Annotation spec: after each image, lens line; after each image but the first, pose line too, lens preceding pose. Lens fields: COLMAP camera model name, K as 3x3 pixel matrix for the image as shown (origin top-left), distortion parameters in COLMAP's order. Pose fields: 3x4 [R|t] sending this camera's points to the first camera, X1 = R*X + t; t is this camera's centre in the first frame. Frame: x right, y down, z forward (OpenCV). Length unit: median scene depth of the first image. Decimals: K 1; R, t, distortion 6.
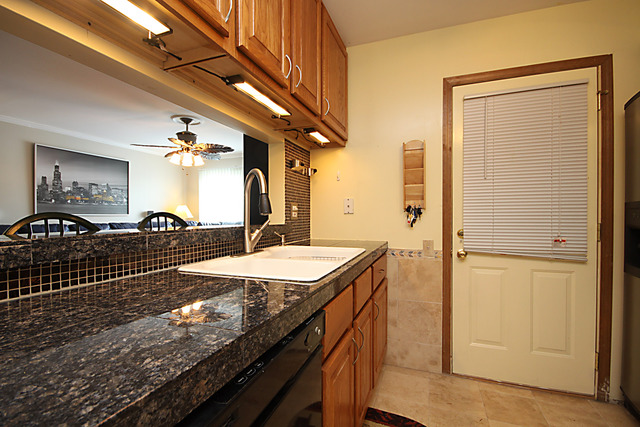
lens RADIAL K [[294.9, 0, 316.3], [0, 294.9, 216.7], [0, 0, 1]] dist [-0.000533, -0.007992]
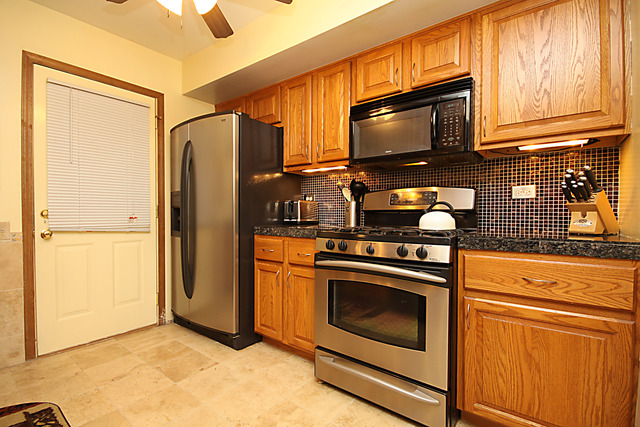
lens RADIAL K [[294.9, 0, 315.7], [0, 294.9, 218.2], [0, 0, 1]] dist [-0.000533, -0.007992]
pose [[0.287460, -0.010228, 0.957738, -0.202744], [0.009002, 0.999928, 0.007976, 0.073162], [-0.957750, 0.006329, 0.287531, -0.172806]]
